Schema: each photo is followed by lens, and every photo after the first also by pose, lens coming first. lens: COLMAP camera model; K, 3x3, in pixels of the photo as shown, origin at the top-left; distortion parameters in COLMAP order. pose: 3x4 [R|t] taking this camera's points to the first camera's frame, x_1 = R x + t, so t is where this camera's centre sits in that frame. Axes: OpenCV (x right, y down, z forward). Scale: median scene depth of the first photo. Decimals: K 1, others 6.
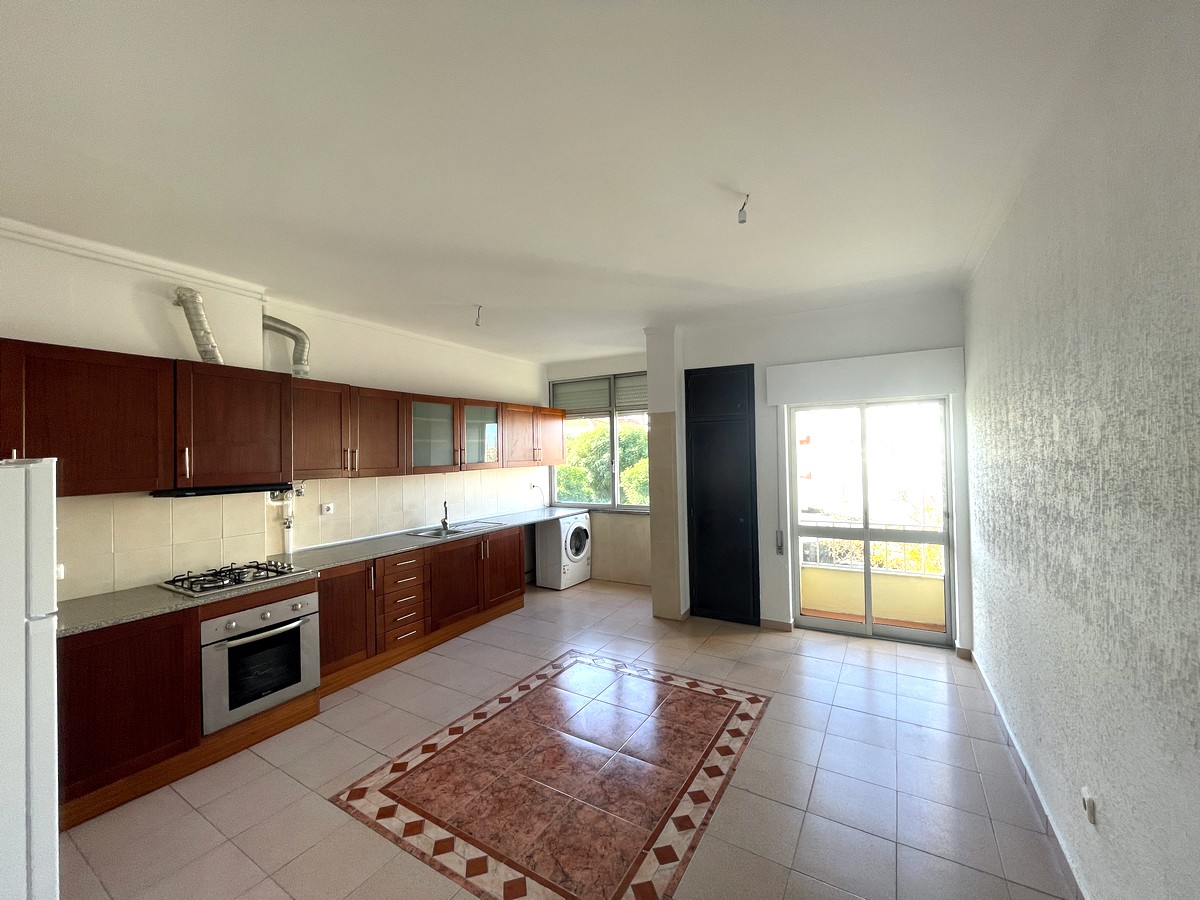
lens RADIAL K [[480.4, 0, 600.0], [0, 480.4, 450.0], [0, 0, 1]] dist [0.001118, 0.000408]
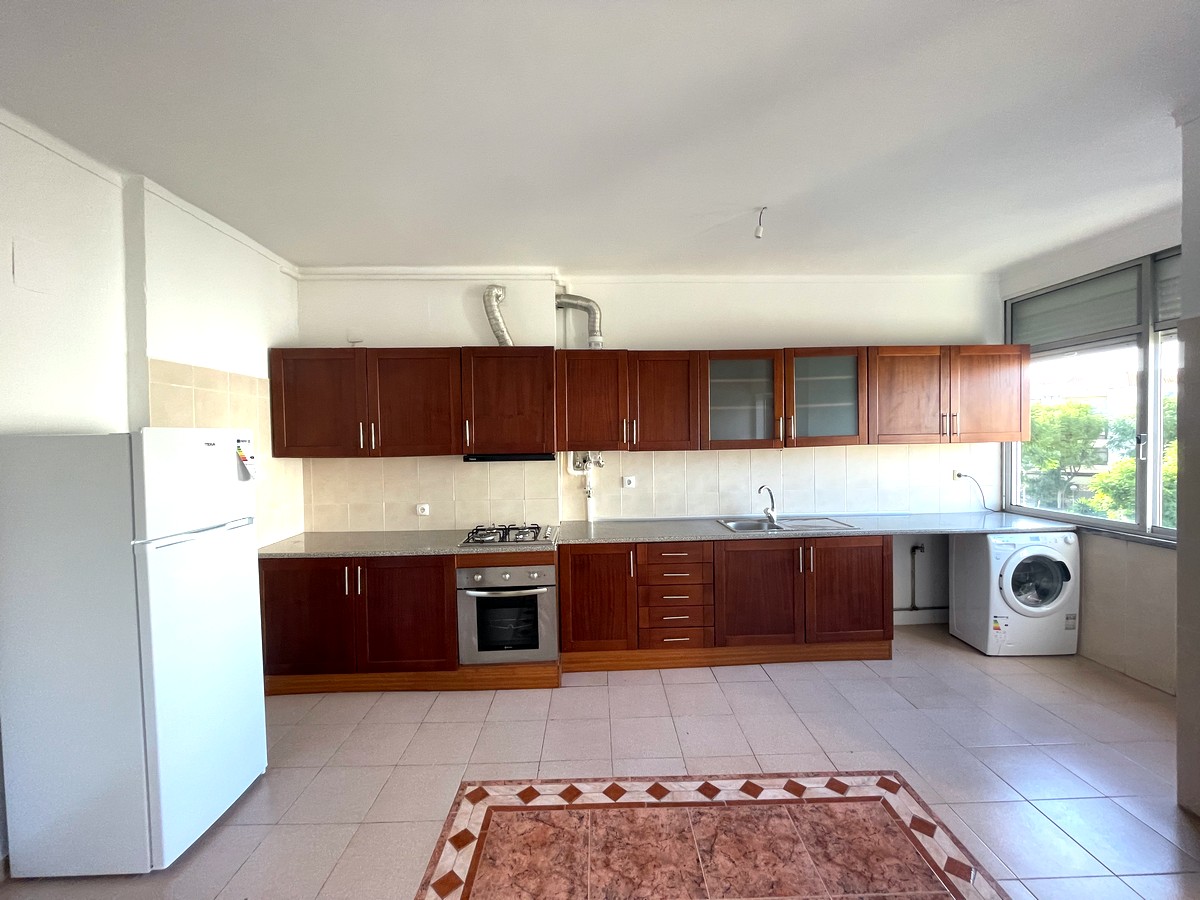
lens RADIAL K [[485.6, 0, 601.2], [0, 485.6, 446.8], [0, 0, 1]] dist [-0.000234, 0.000099]
pose [[0.538052, 0.033845, -0.842232, 0.242143], [0.013193, 0.998733, 0.048562, 0.003528], [0.842808, -0.037240, 0.536924, 0.457254]]
